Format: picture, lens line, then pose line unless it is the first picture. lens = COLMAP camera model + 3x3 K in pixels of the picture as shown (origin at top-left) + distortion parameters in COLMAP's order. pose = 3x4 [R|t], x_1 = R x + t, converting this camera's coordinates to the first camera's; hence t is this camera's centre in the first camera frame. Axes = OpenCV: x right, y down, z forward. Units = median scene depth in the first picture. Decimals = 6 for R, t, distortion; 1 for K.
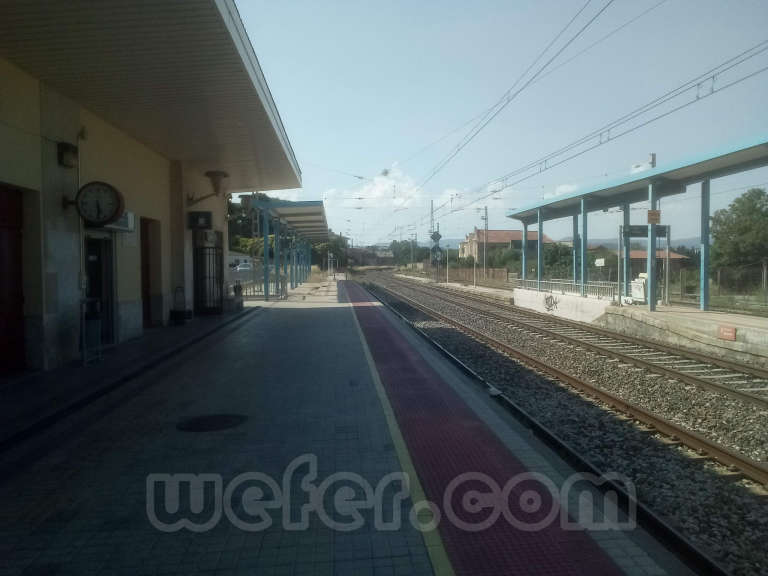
lens RADIAL K [[605.7, 0, 398.0], [0, 605.7, 288.6], [0, 0, 1]] dist [0.113870, -0.169195]
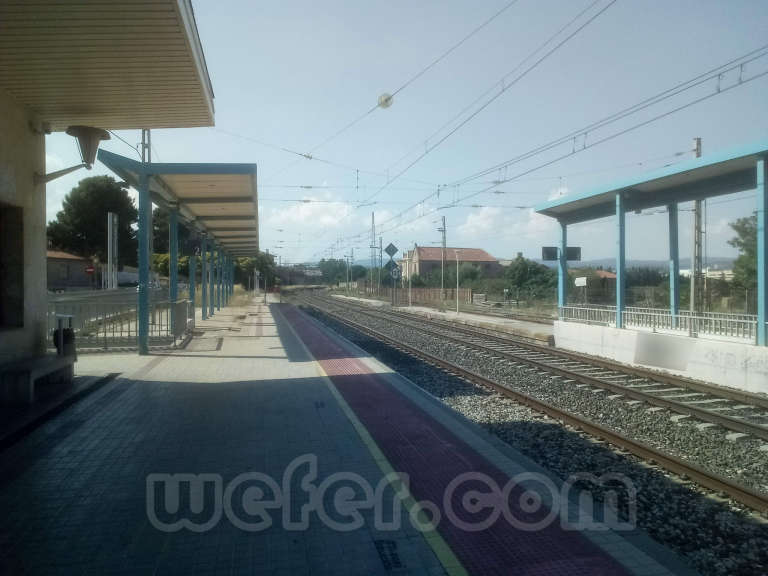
lens RADIAL K [[605.7, 0, 398.0], [0, 605.7, 288.6], [0, 0, 1]] dist [0.113870, -0.169195]
pose [[0.992729, 0.001188, 0.120364, -0.038545], [0.002645, 0.999495, -0.031679, -0.010499], [-0.120341, 0.031767, 0.992224, 0.272933]]
